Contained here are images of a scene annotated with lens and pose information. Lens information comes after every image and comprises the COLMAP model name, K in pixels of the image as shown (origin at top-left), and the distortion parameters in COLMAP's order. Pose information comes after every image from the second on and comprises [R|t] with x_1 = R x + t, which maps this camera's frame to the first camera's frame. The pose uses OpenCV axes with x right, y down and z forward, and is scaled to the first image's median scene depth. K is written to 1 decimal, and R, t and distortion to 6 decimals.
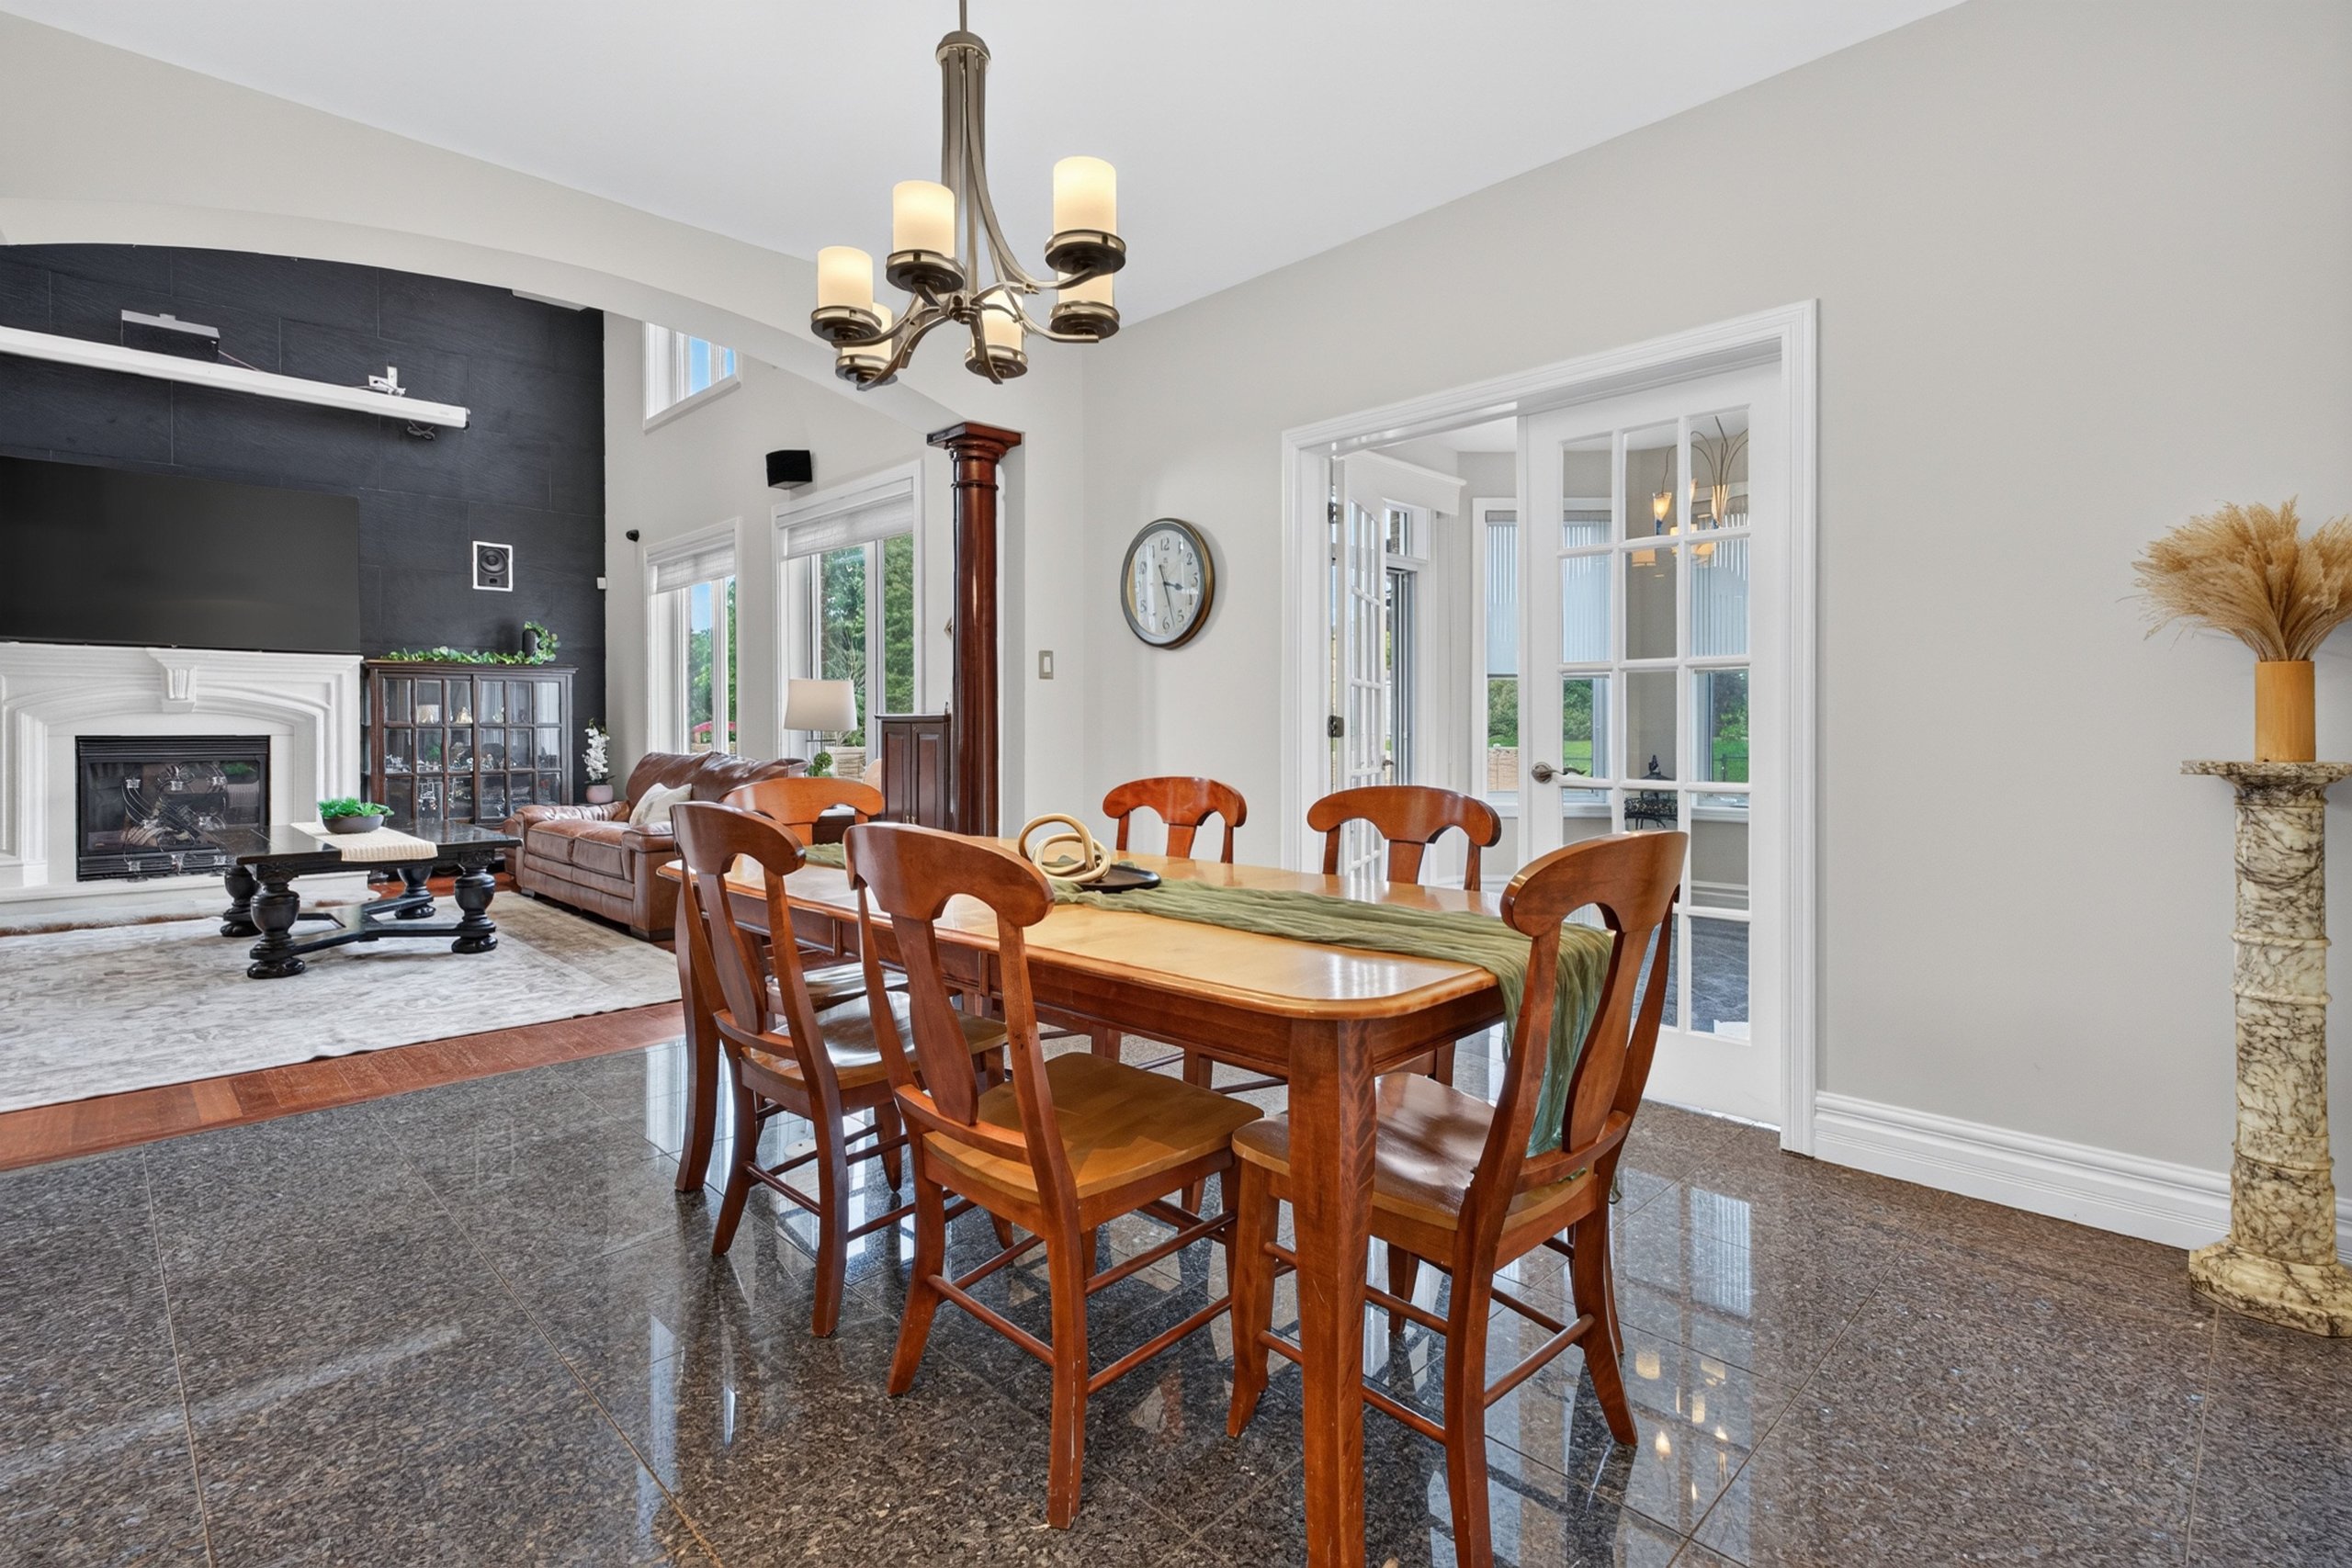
lens RADIAL K [[1105.3, 0, 1179.3], [0, 1105.3, 726.3], [0, 0, 1]] dist [0.000419, 0.000042]
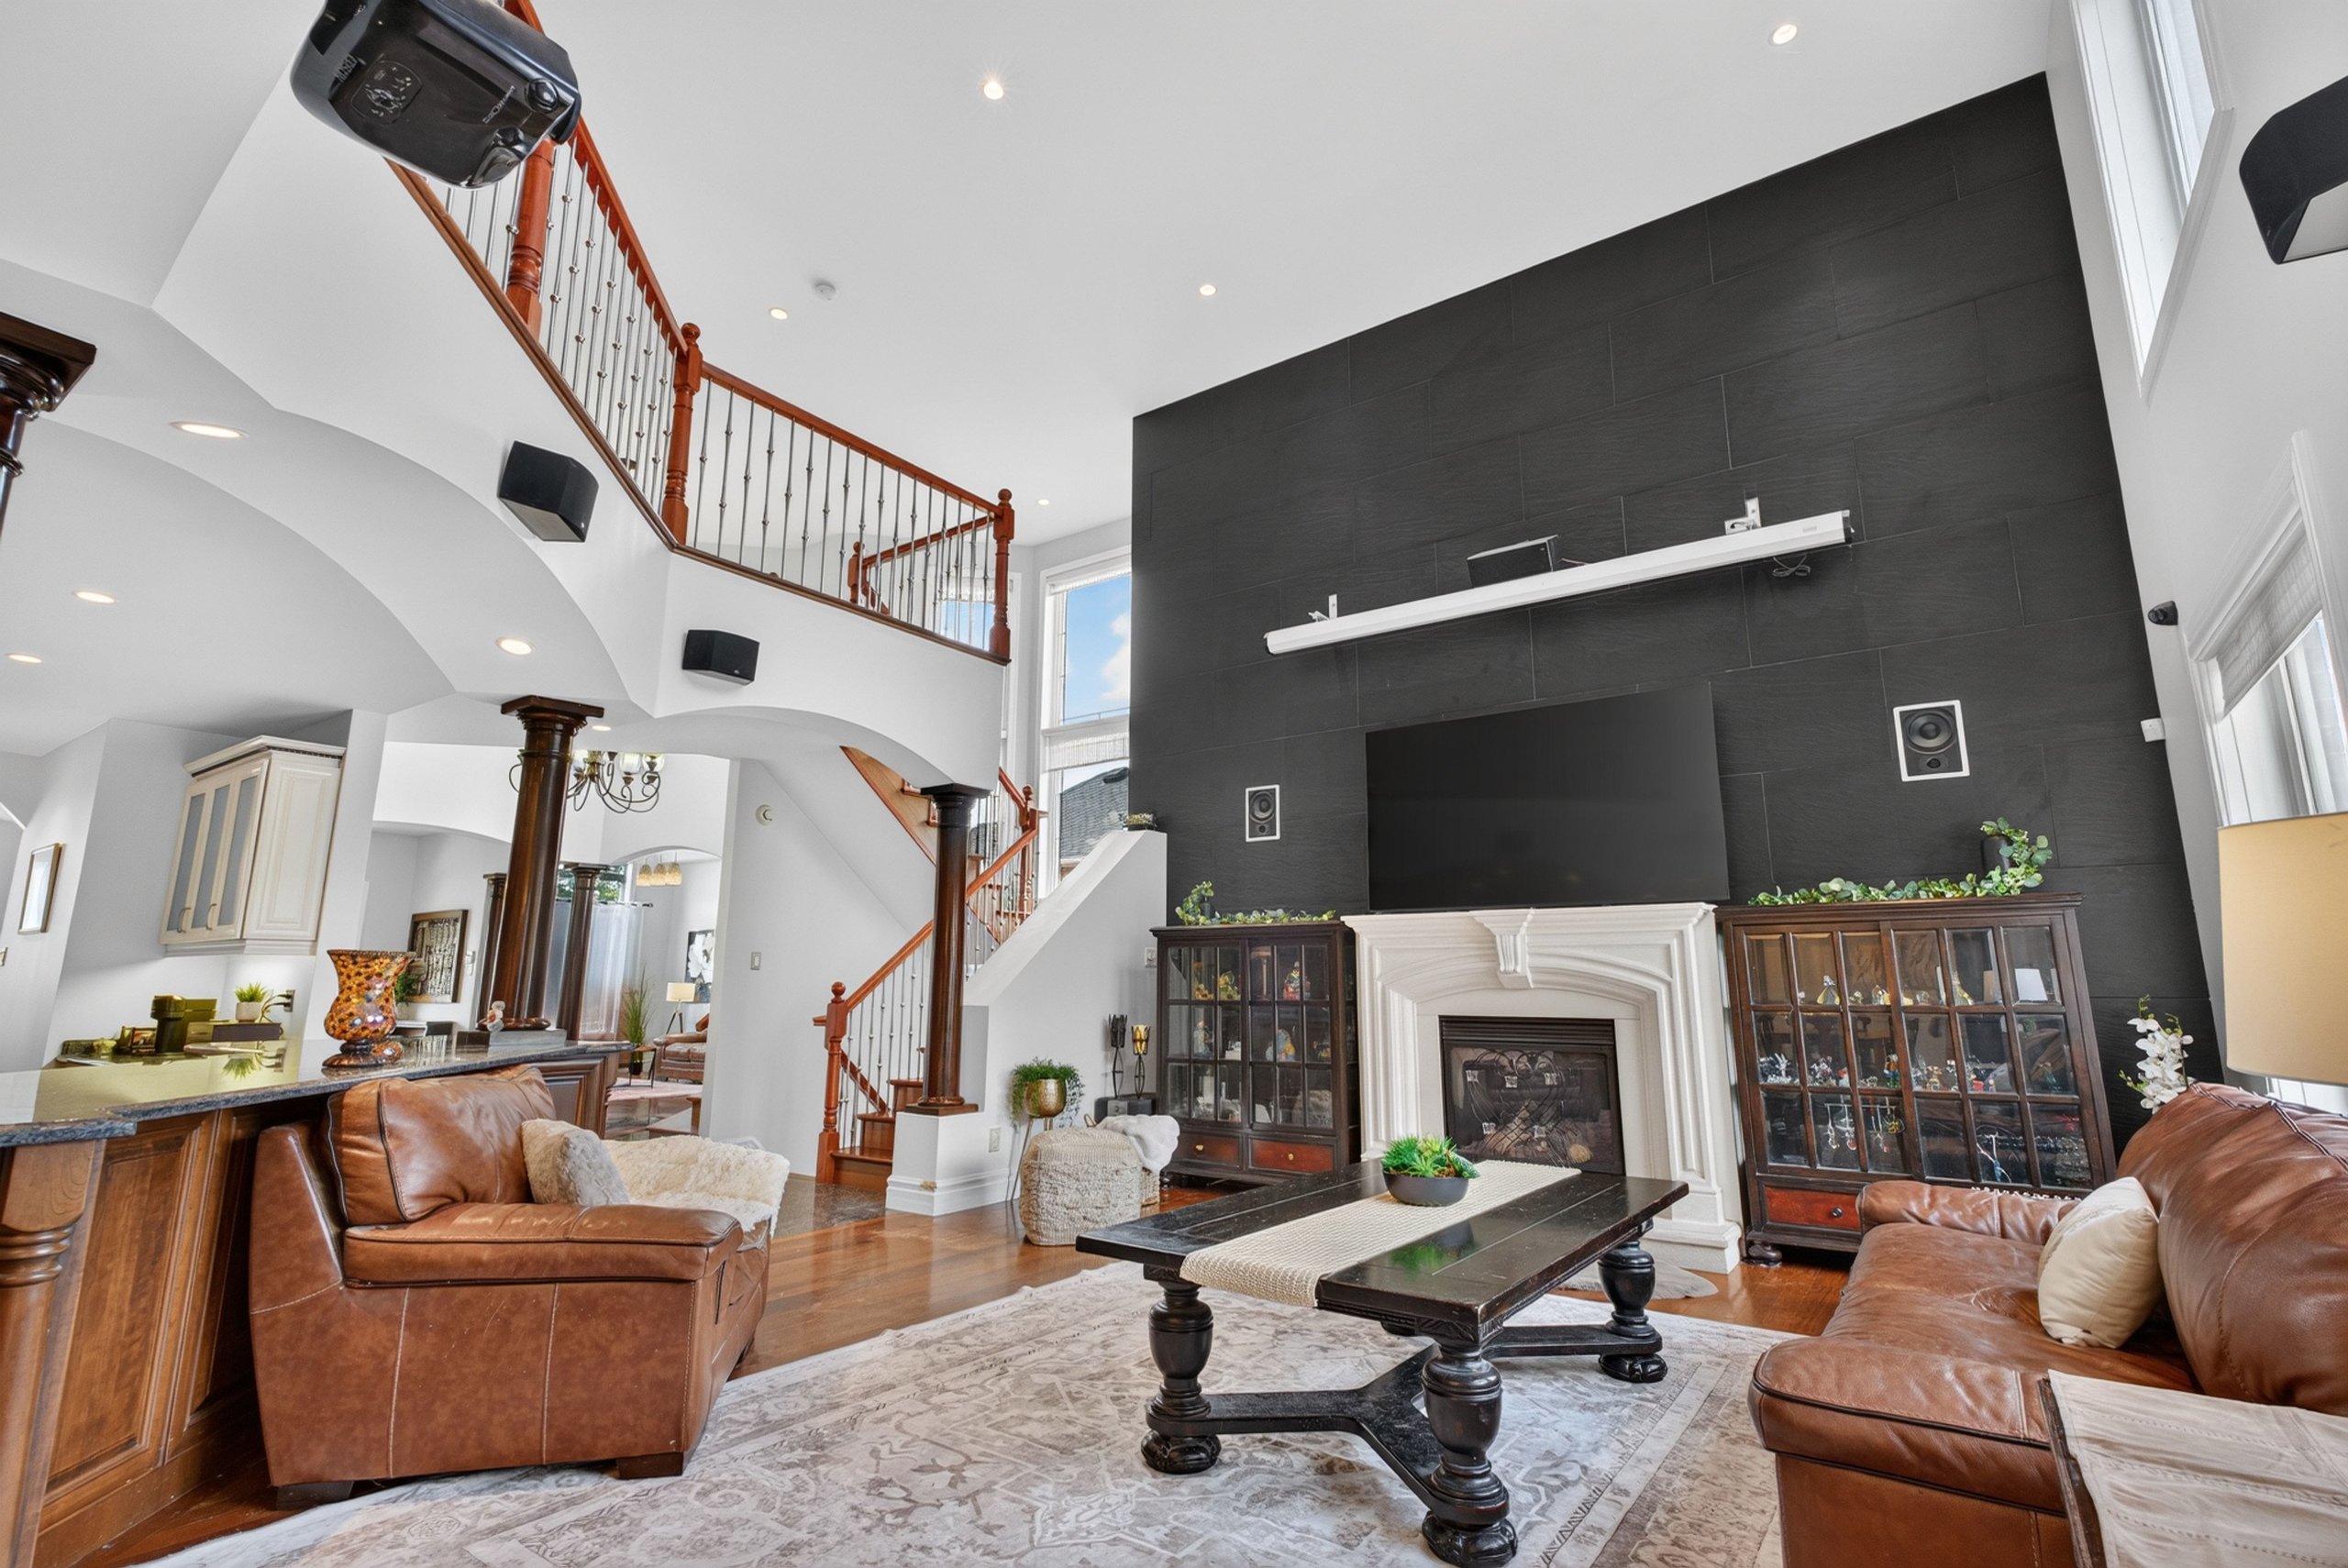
lens RADIAL K [[1089.8, 0, 1174.0], [0, 1089.8, 784.0], [0, 0, 1]] dist [0.000029, 0.000004]
pose [[0.178409, -0.182189, -0.966942, -0.137742], [-0.003327, 0.982591, -0.185752, -0.009654], [0.983951, 0.036357, 0.174697, 0.565653]]
